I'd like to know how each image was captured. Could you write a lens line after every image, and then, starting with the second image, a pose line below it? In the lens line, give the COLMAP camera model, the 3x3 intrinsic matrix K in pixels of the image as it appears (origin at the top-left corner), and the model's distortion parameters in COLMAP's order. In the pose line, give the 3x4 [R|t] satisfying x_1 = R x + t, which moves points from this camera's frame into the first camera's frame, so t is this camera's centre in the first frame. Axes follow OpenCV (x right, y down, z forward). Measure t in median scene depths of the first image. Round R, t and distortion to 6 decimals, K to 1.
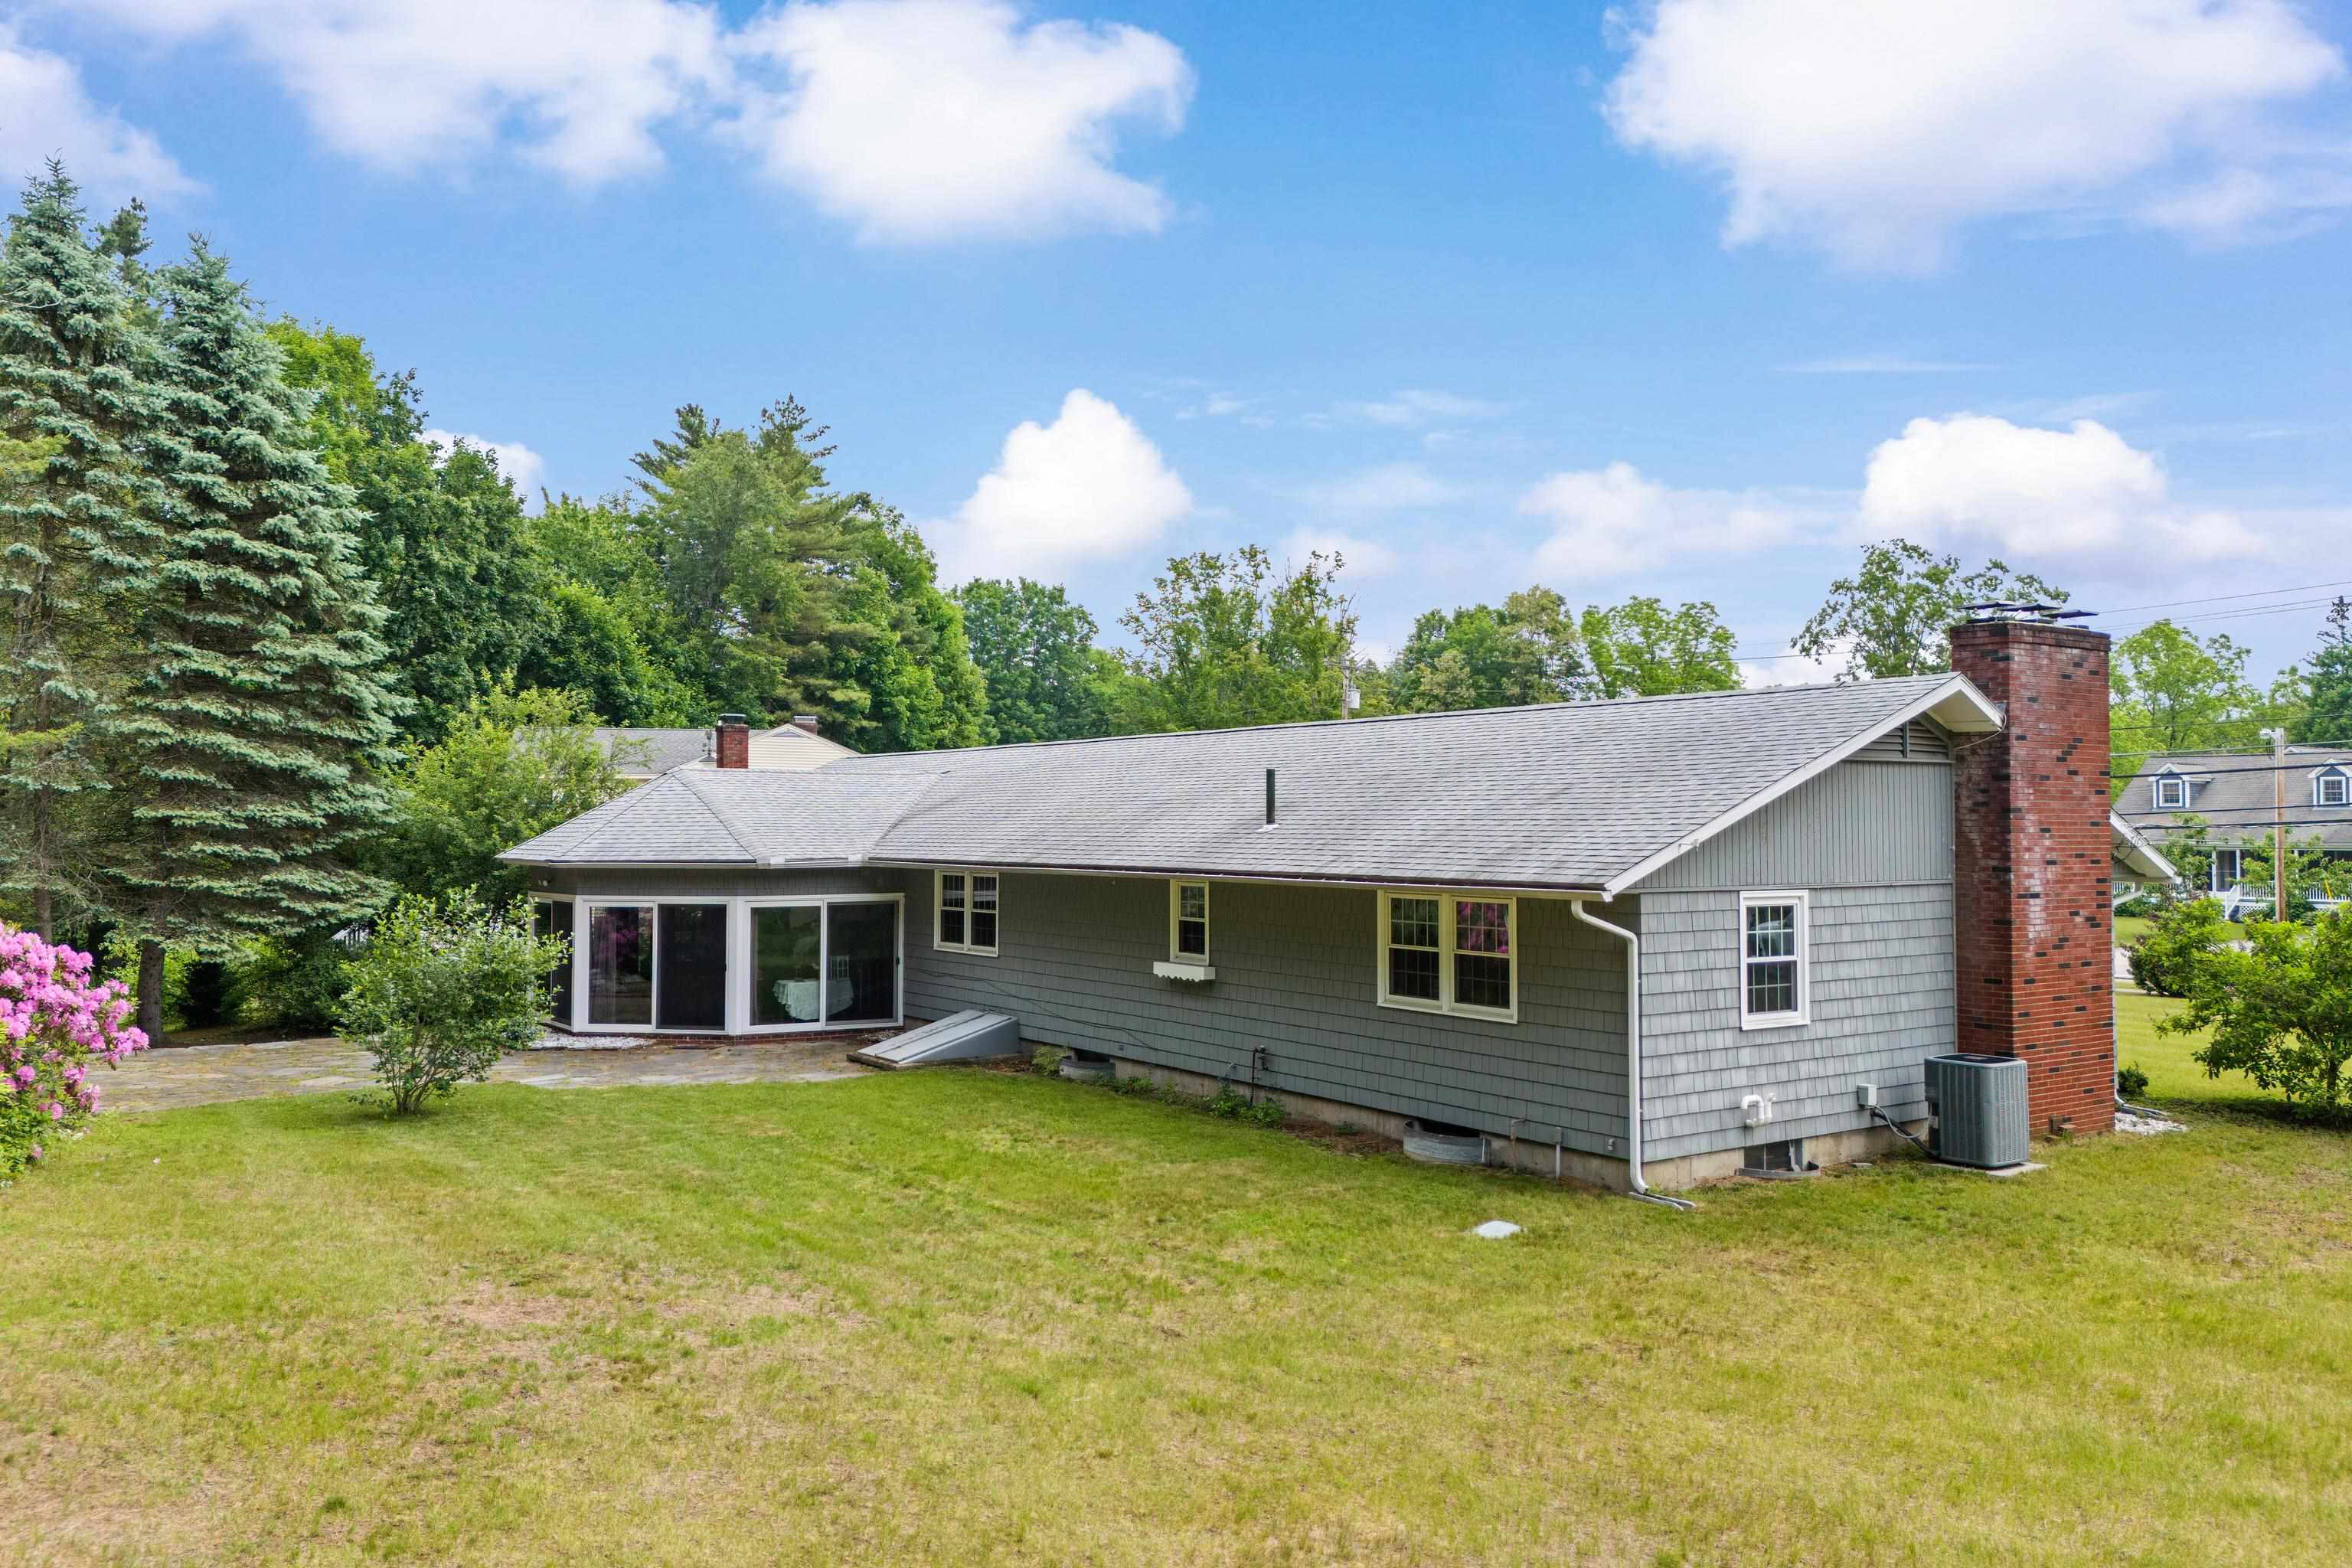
lens RADIAL K [[1728.1, 0, 1176.0], [0, 1728.1, 784.0], [0, 0, 1]] dist [0.099525, -0.086013]
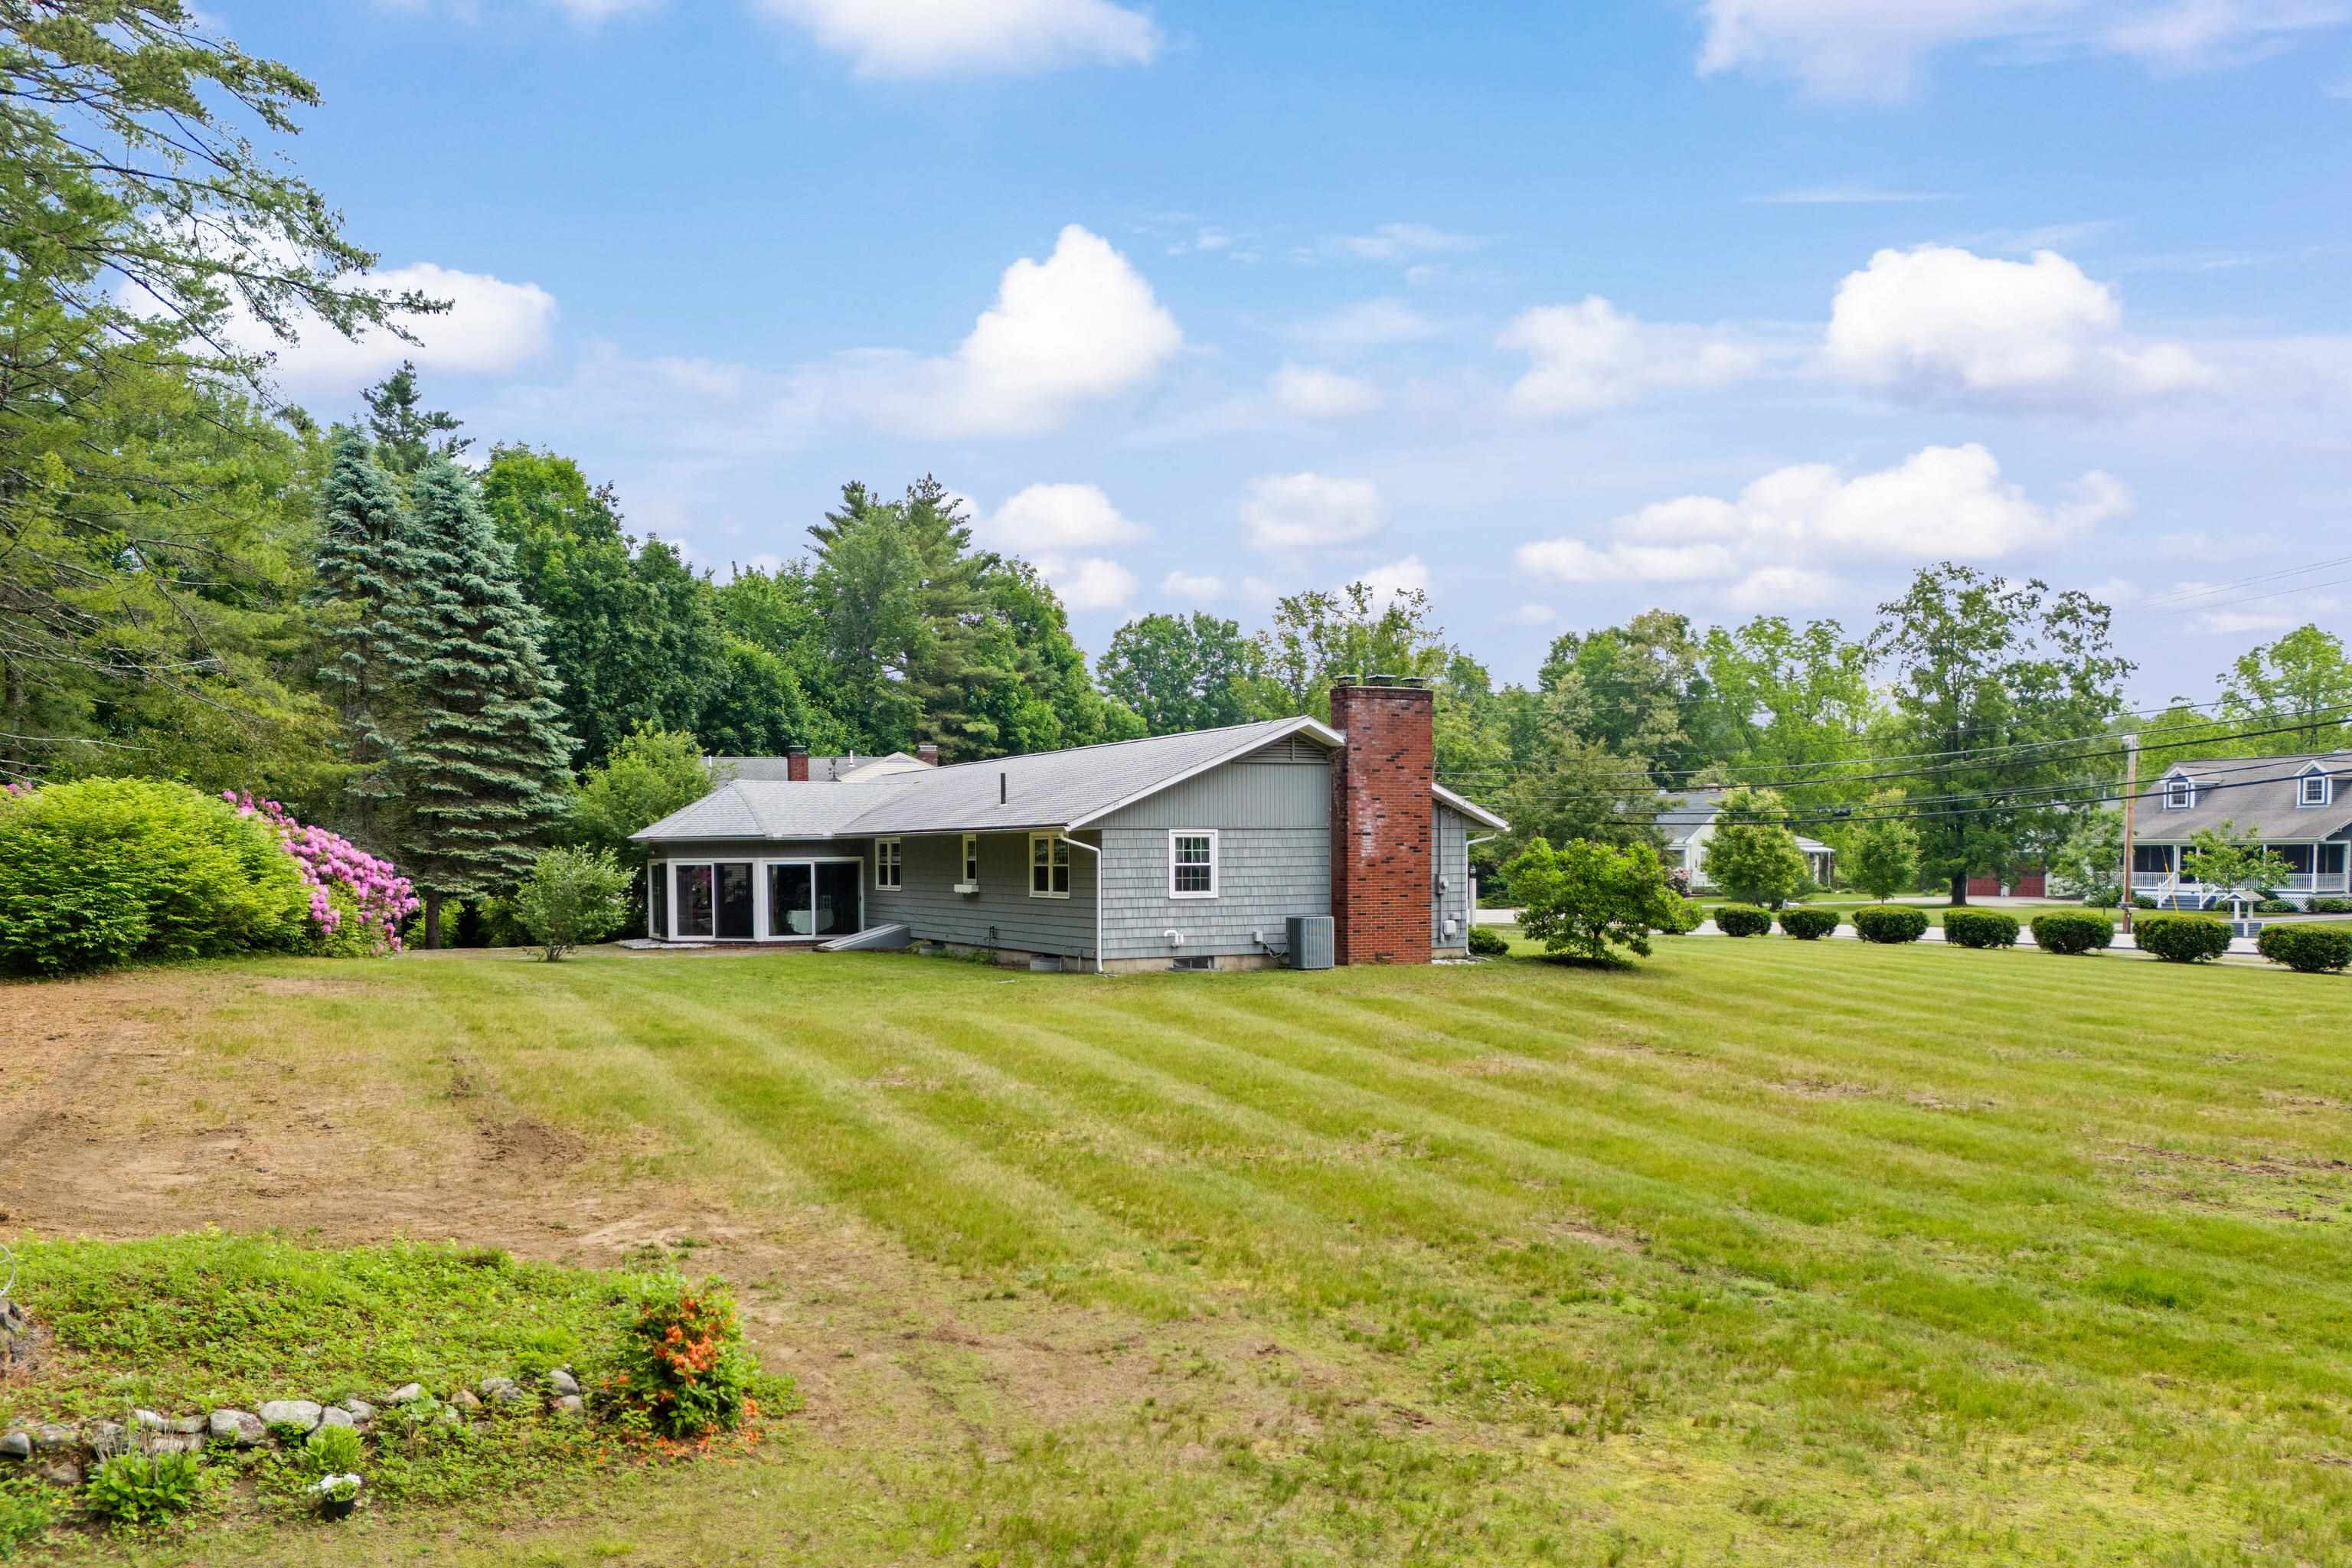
lens RADIAL K [[1752.8, 0, 1199.0], [0, 1752.8, 923.4], [0, 0, 1]] dist [0.061082, -0.000247]
pose [[0.991543, -0.004056, -0.129714, 0.351940], [0.012498, 0.997850, 0.064339, 0.023137], [0.129174, -0.065416, 0.989462, -0.558171]]
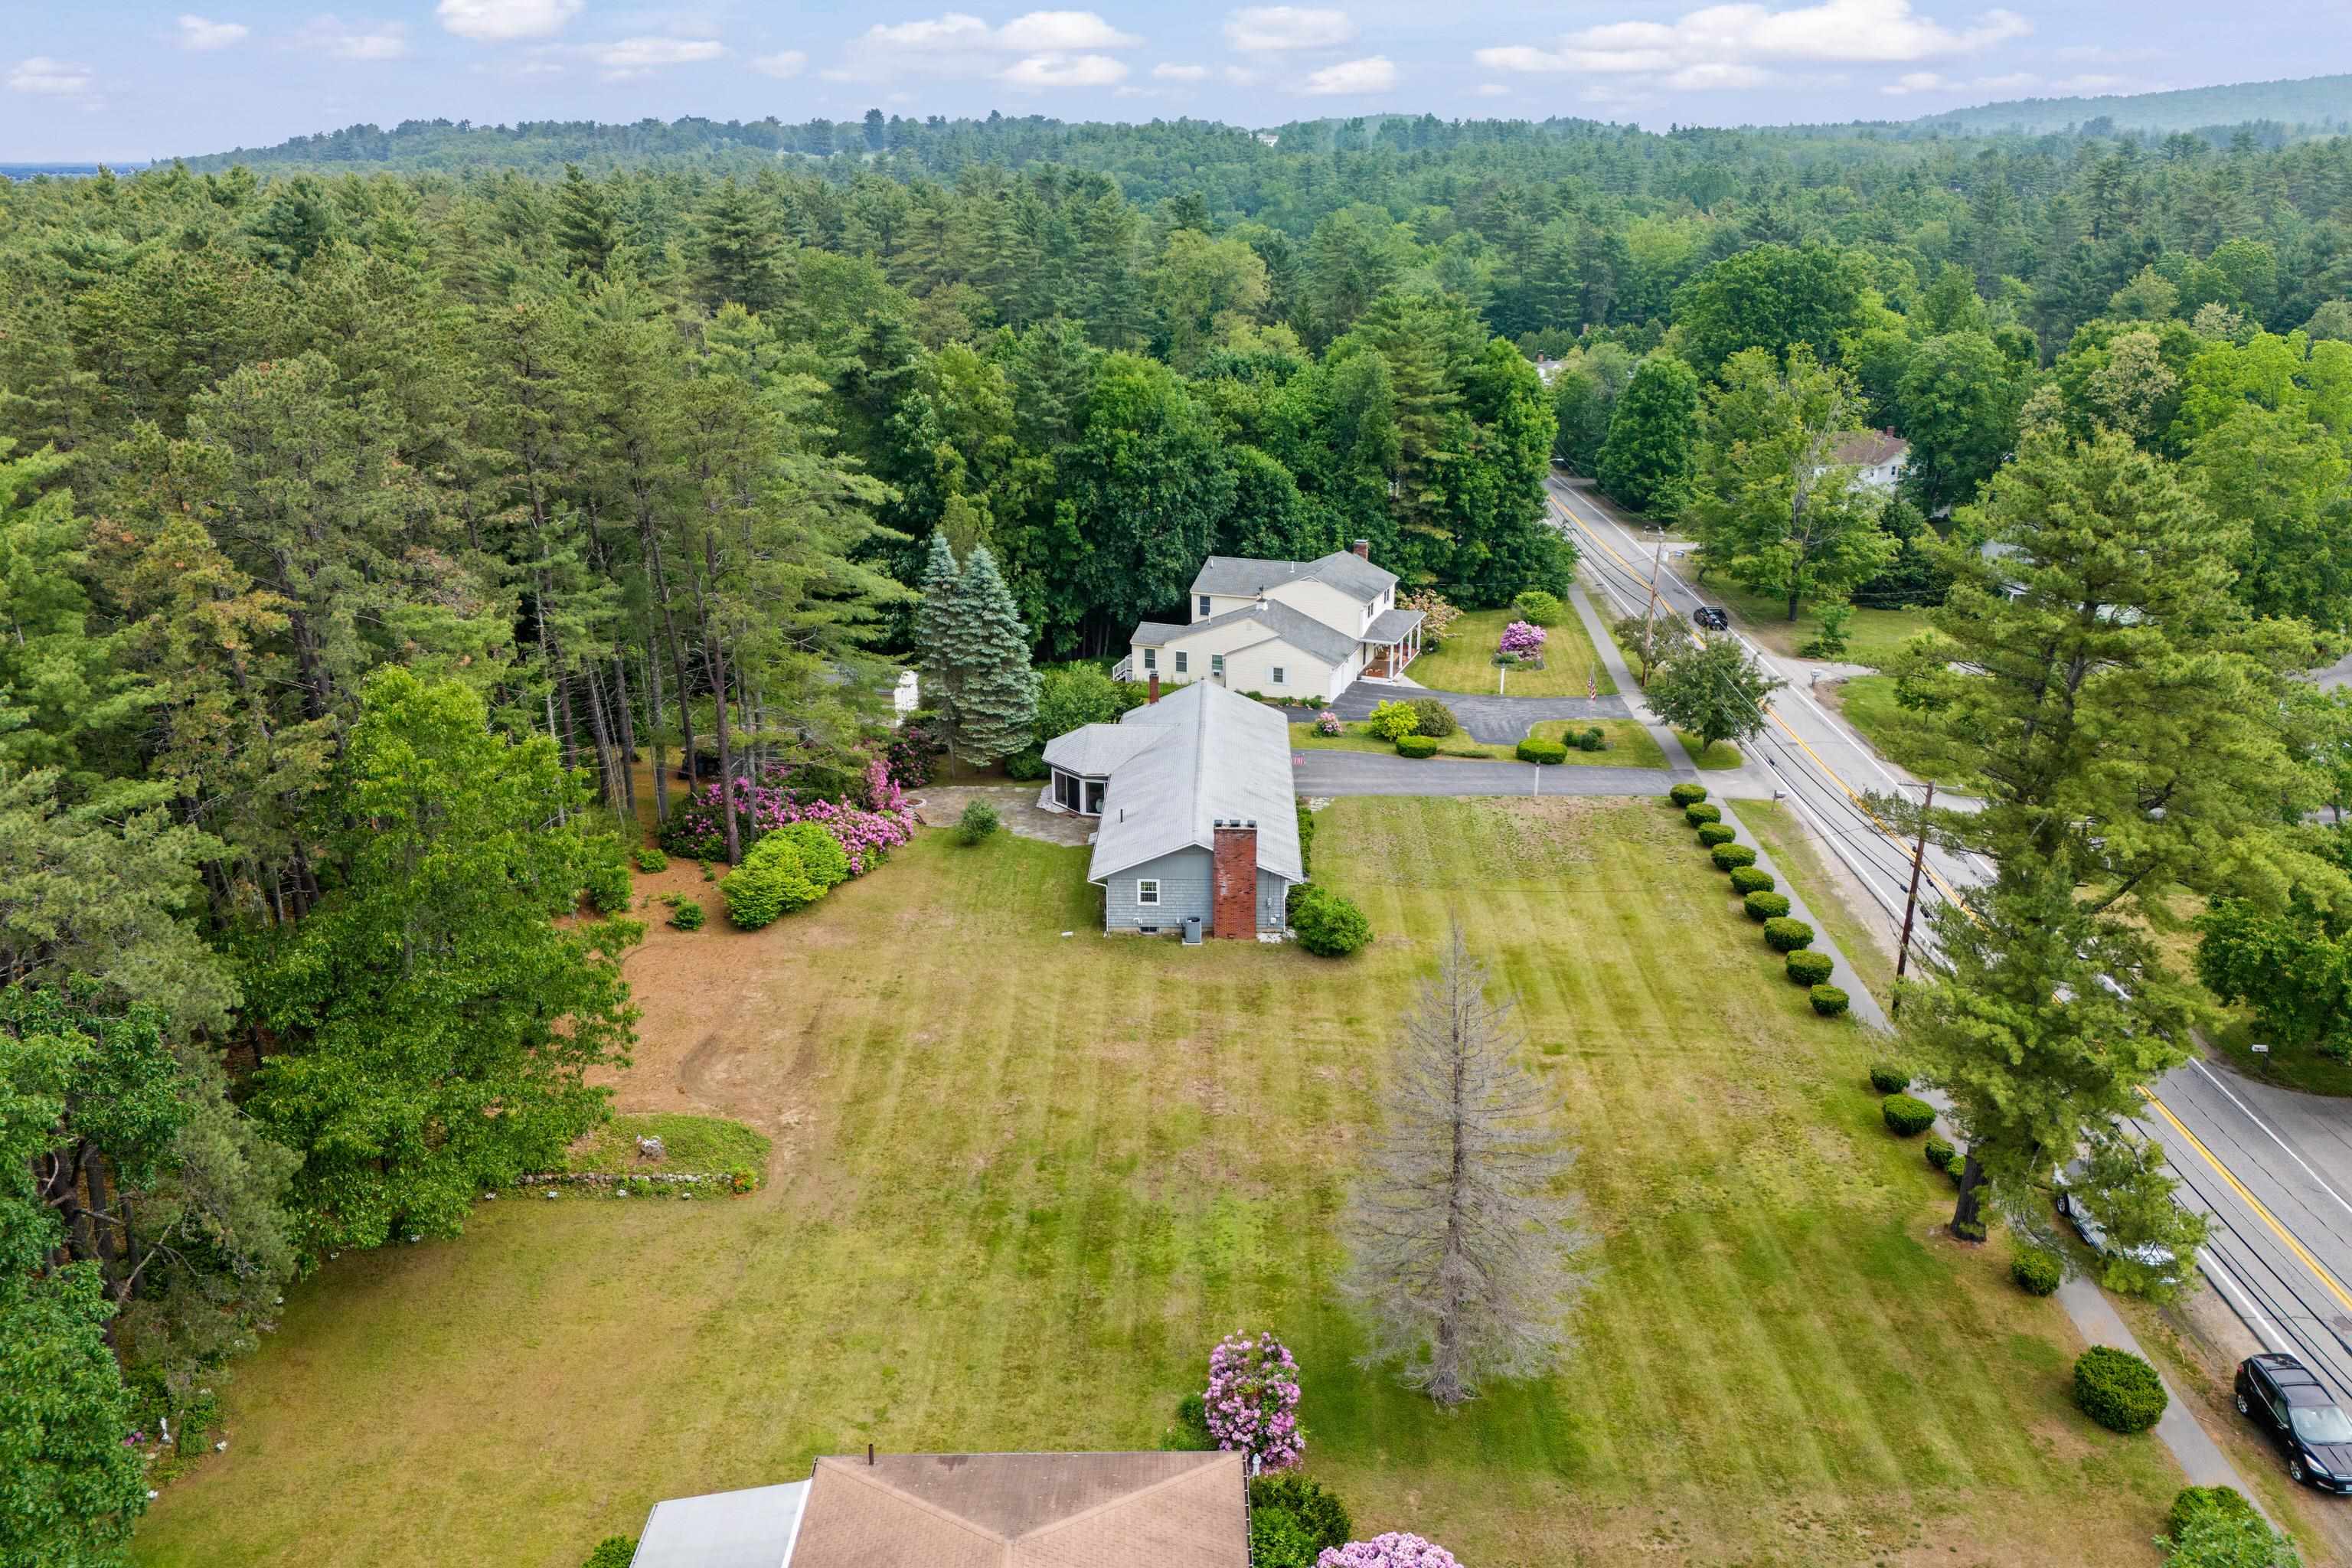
lens RADIAL K [[1728.1, 0, 1176.0], [0, 1728.1, 784.0], [0, 0, 1]] dist [0.099525, -0.086013]
pose [[0.797550, 0.193498, -0.571378, 1.781917], [0.022149, 0.937130, 0.348277, -1.067053], [0.602846, -0.290424, 0.743122, -1.397942]]
